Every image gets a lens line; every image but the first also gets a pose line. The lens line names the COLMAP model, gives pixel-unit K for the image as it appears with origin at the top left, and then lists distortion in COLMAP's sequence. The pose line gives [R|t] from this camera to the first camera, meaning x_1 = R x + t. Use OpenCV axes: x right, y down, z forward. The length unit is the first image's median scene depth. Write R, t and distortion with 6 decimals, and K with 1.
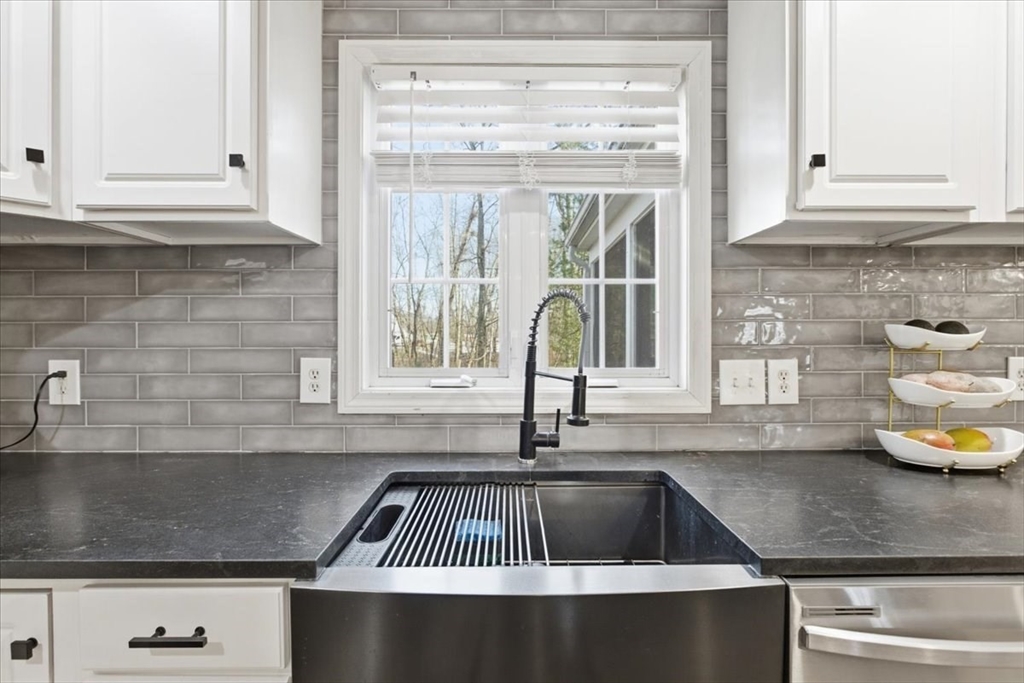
lens RADIAL K [[469.1, 0, 515.7], [0, 469.1, 336.1], [0, 0, 1]] dist [-0.006146, 0.001463]
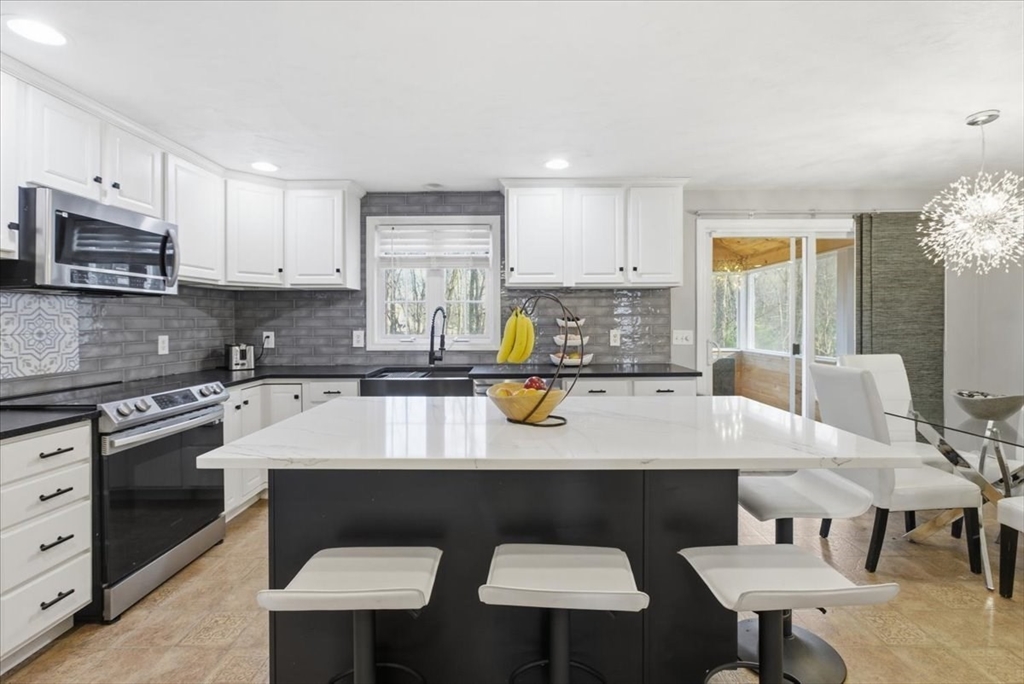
lens RADIAL K [[469.1, 0, 509.7], [0, 469.1, 324.6], [0, 0, 1]] dist [-0.006146, 0.001463]
pose [[0.999689, -0.002275, -0.024847, 0.541381], [0.002289, 0.999997, 0.000548, 0.010220], [0.024846, -0.000604, 0.999691, -1.763323]]
